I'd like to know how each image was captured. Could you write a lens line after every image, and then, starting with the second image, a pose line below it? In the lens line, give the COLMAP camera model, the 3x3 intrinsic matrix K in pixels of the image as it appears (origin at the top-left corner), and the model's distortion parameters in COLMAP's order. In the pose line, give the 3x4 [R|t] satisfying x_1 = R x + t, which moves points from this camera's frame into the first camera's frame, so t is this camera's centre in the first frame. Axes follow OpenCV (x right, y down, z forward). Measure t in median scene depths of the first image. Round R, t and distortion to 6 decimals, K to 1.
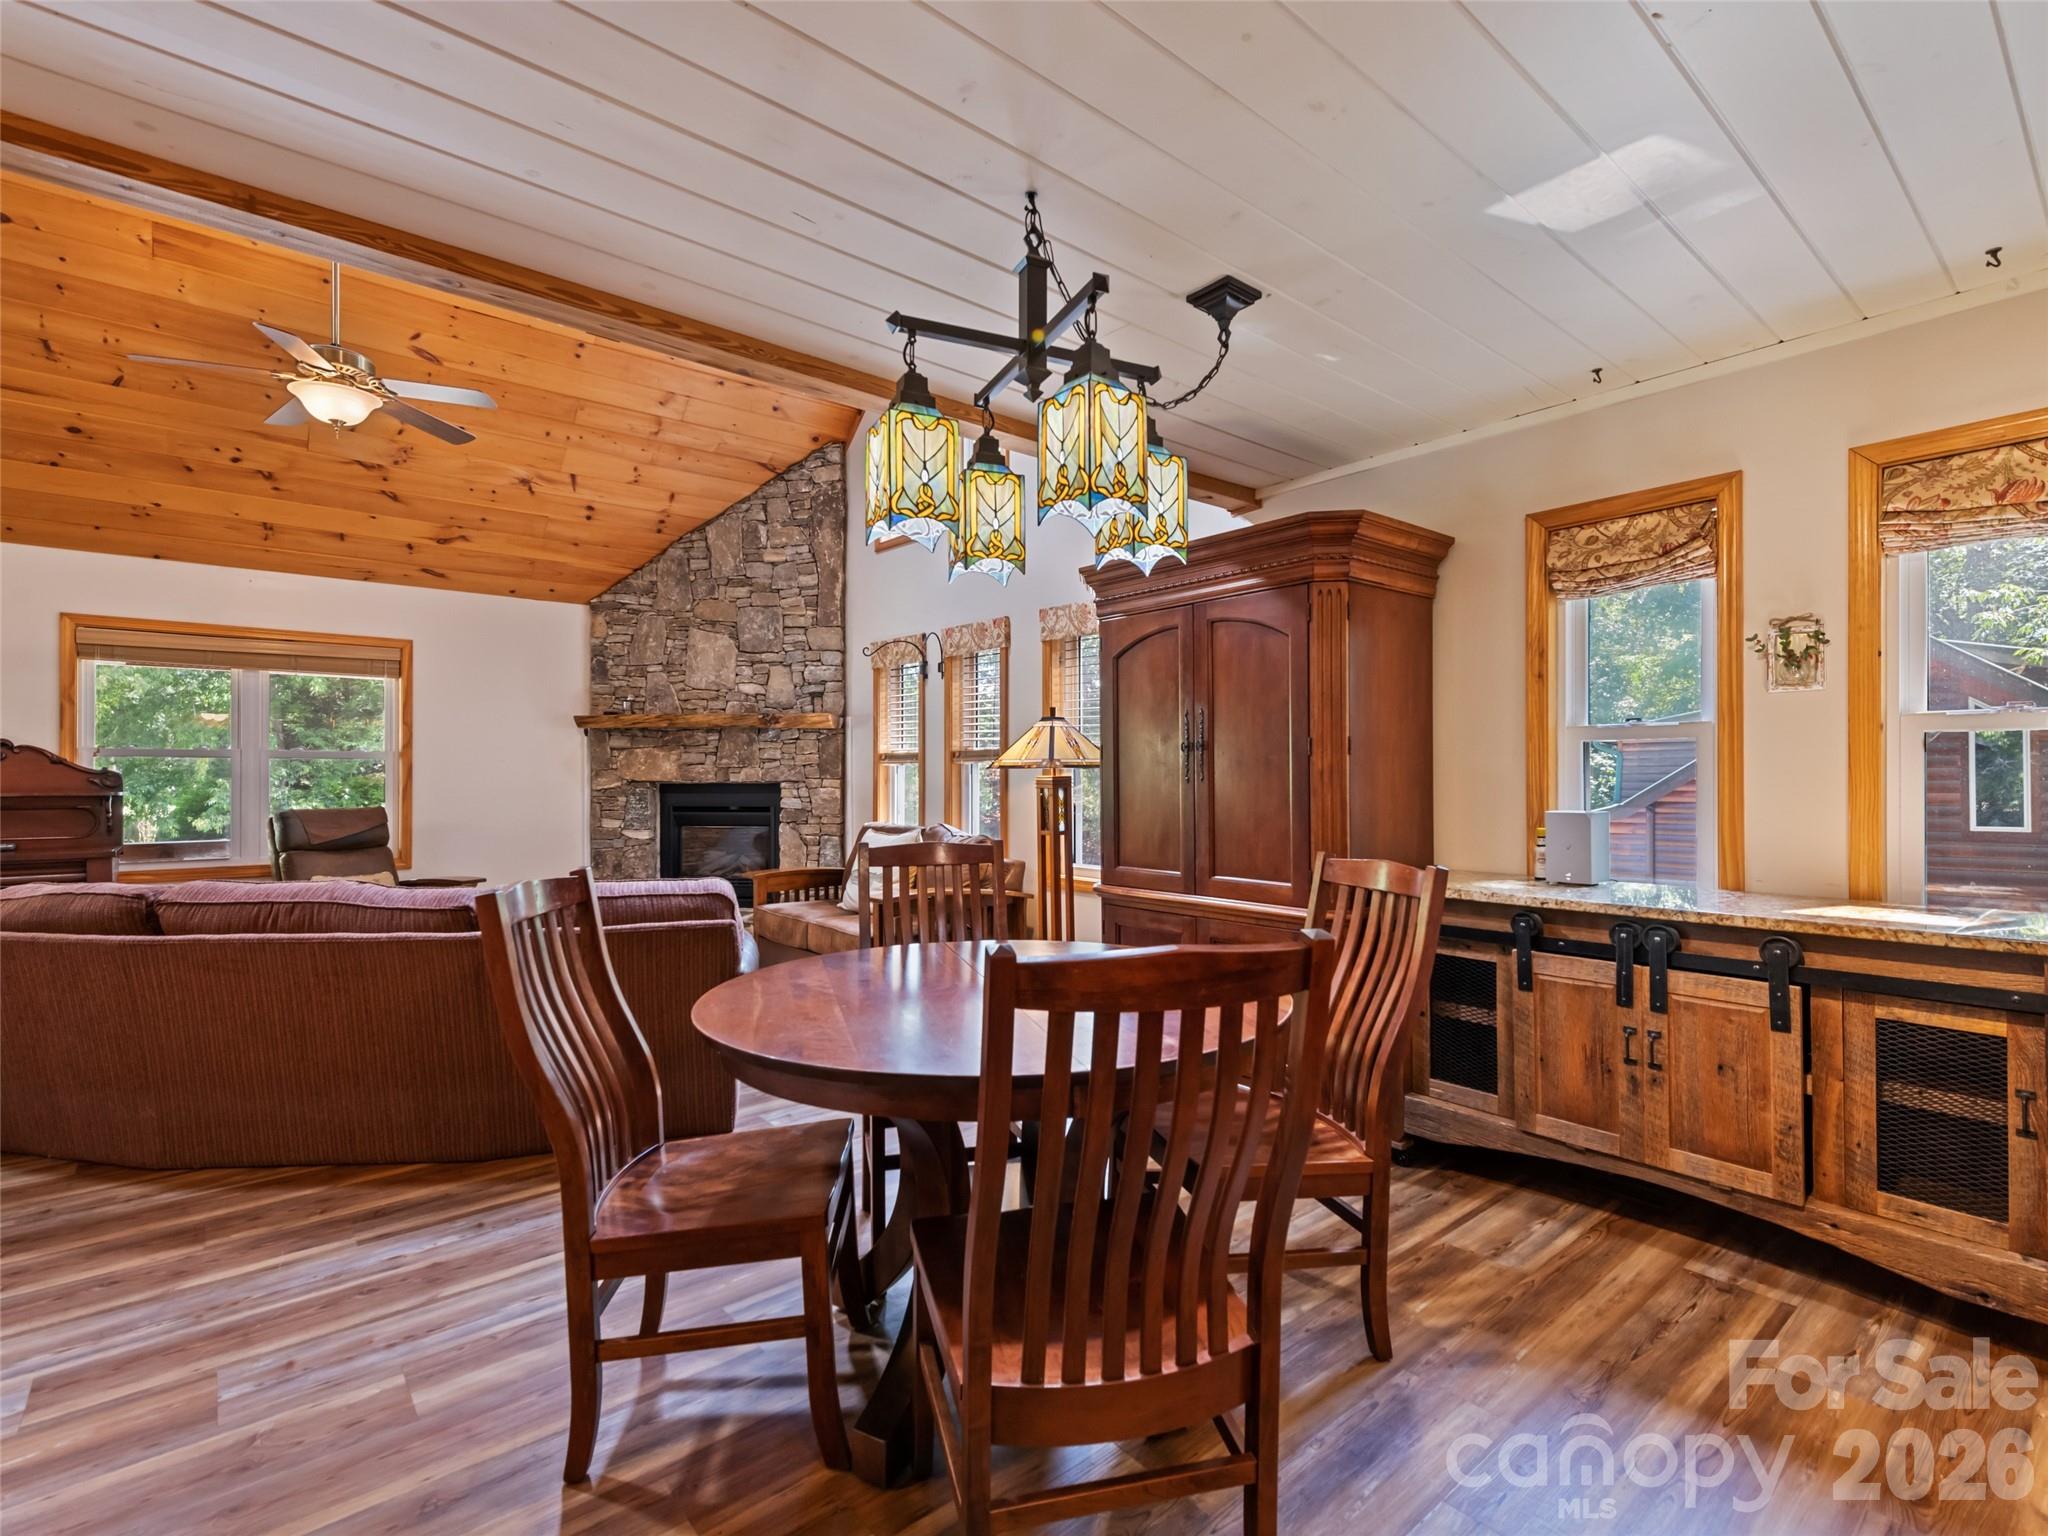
lens RADIAL K [[955.8, 0, 1020.4], [0, 955.8, 772.0], [0, 0, 1]] dist [0.009635, -0.002686]
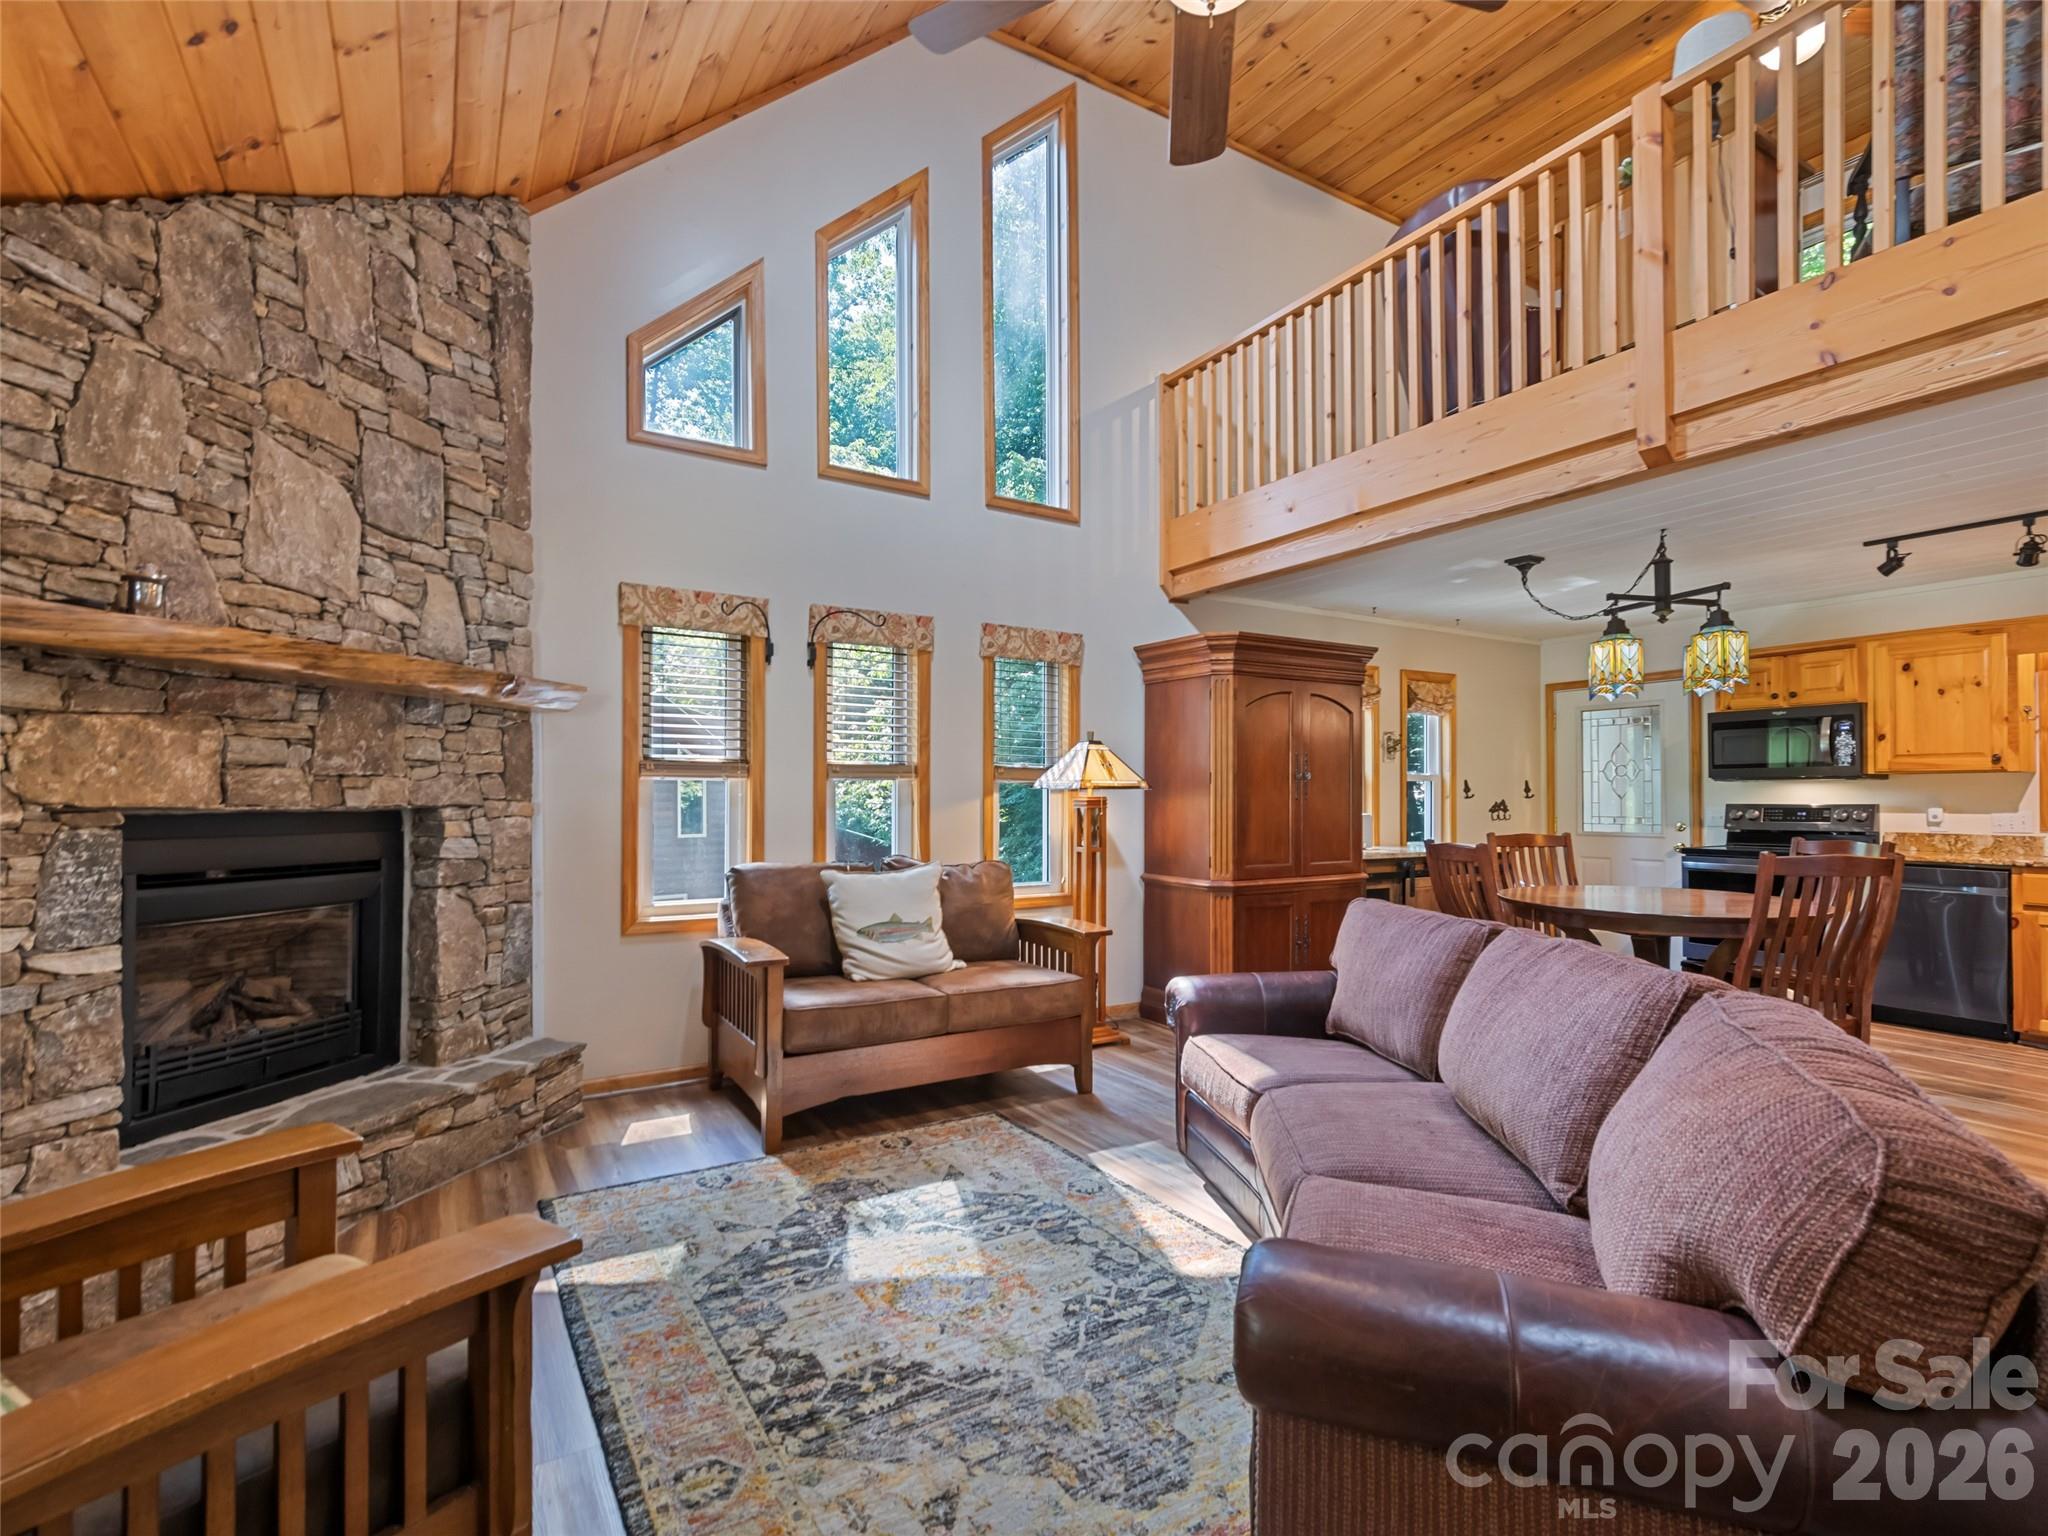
lens RADIAL K [[955.8, 0, 1030.7], [0, 955.8, 791.6], [0, 0, 1]] dist [0.009635, -0.002686]
pose [[0.154833, 0.008049, 0.987908, -0.700425], [-0.004189, 0.999963, -0.007491, 0.004757], [-0.987932, -0.002978, 0.154861, 0.614833]]
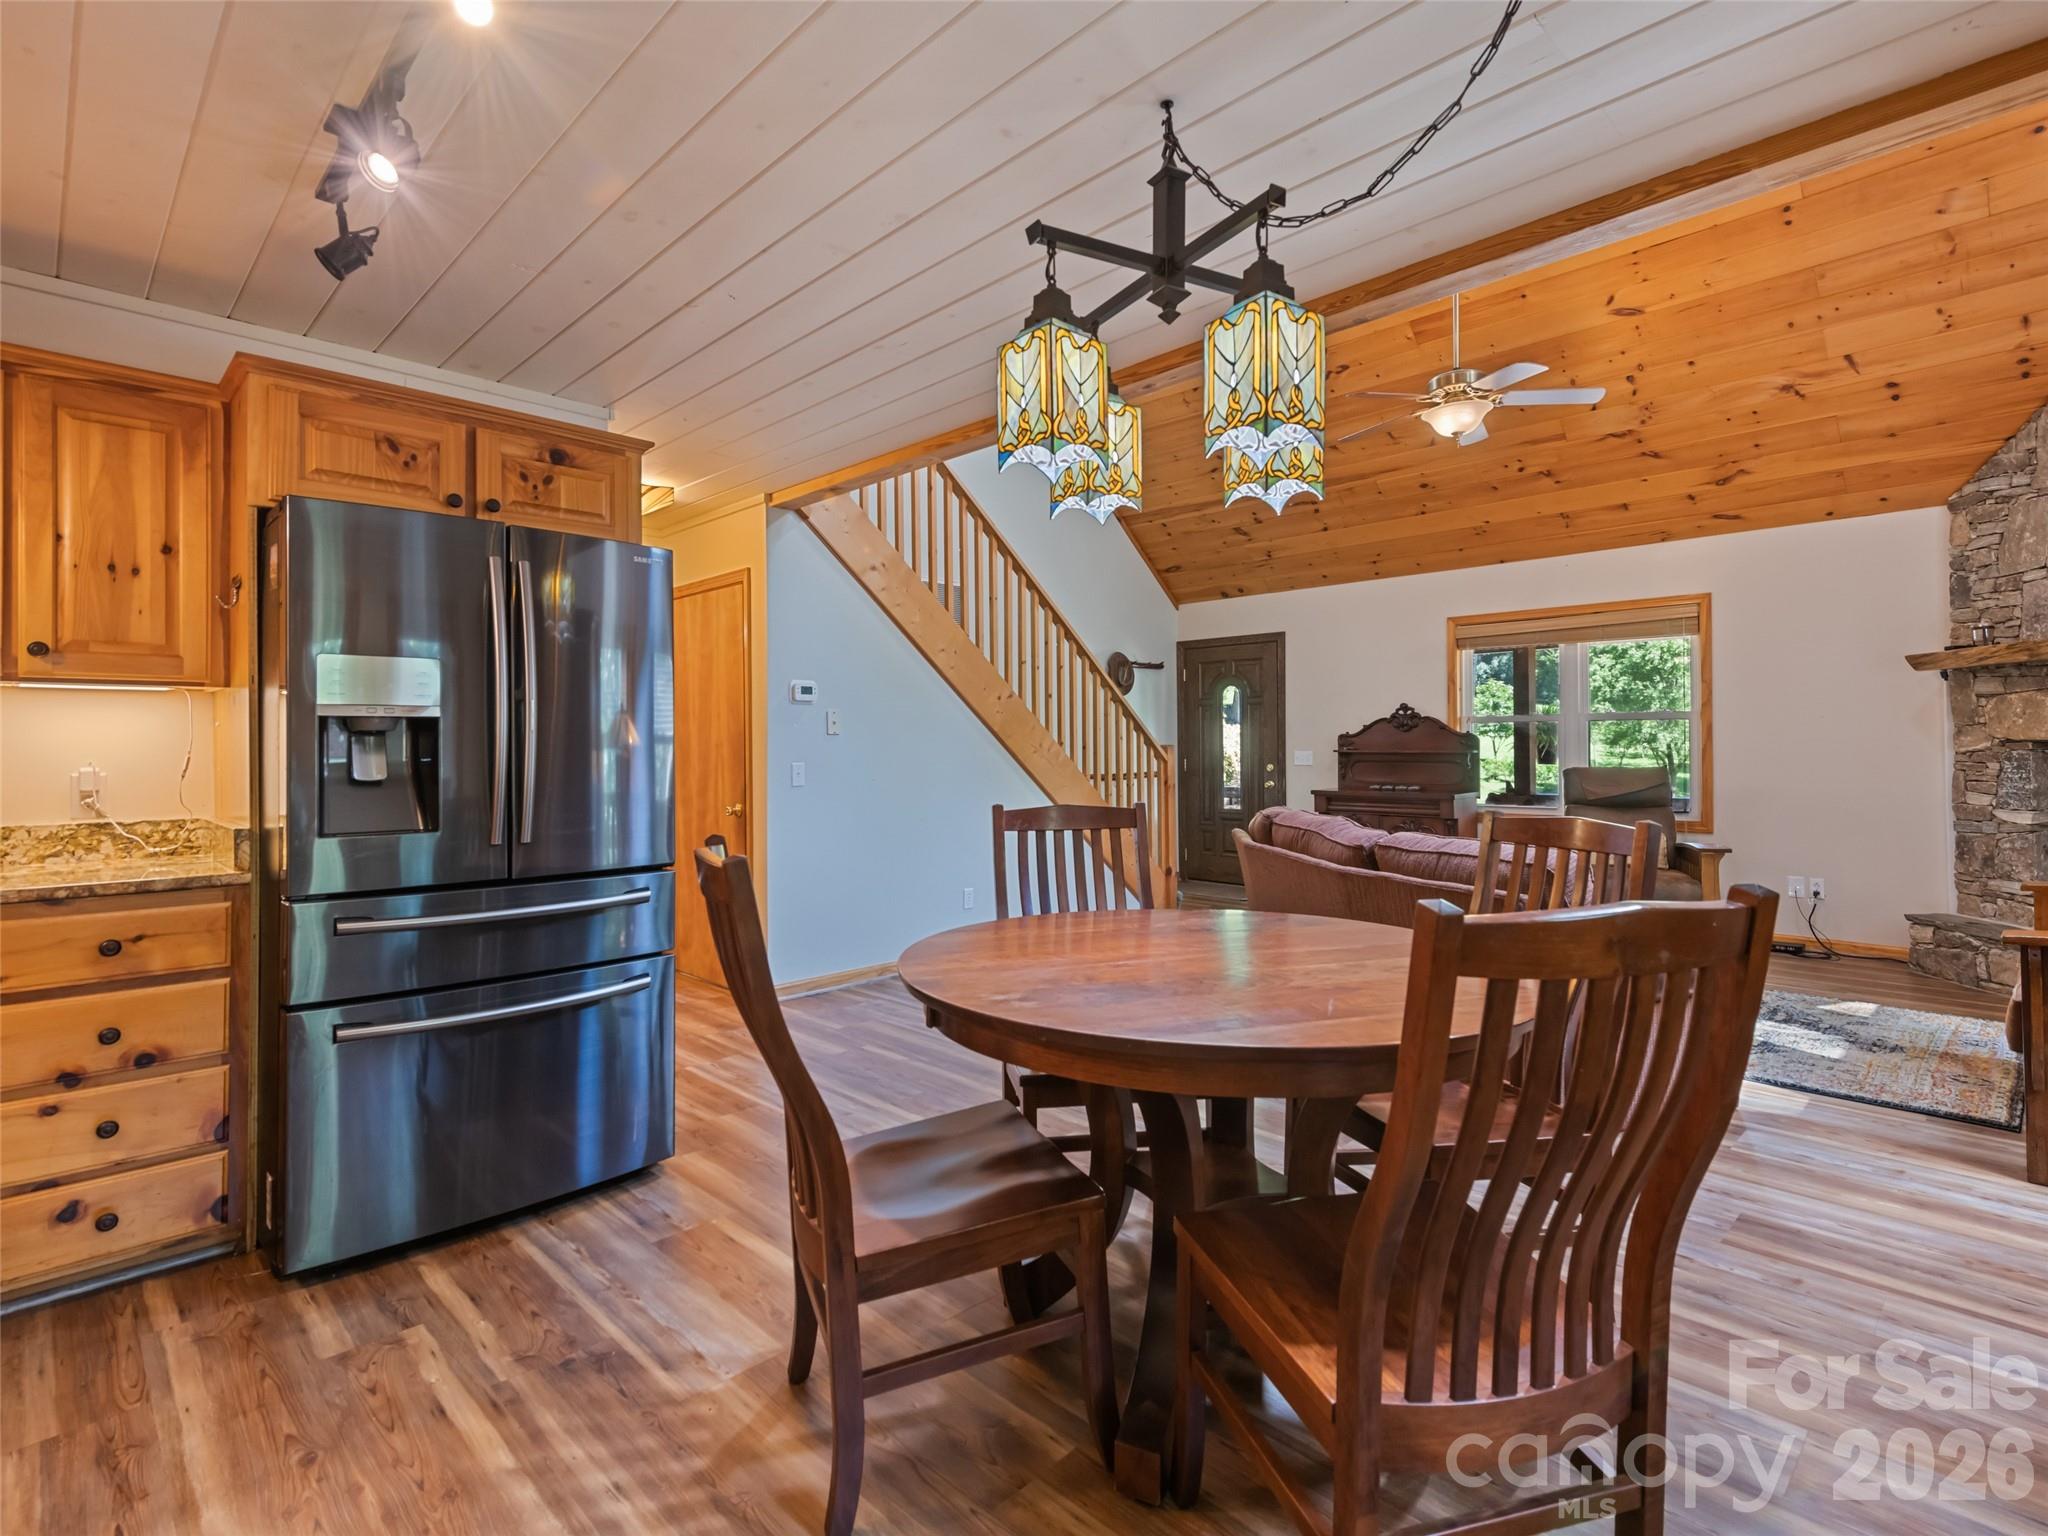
lens RADIAL K [[1018.9, 0, 1018.1], [0, 1018.9, 737.9], [0, 0, 1]] dist [0.005675, 0.000377]
pose [[0.070428, -0.008170, -0.997483, 0.298317], [0.010118, 0.999921, -0.007476, 0.006125], [0.997466, -0.009566, 0.070505, 0.225643]]
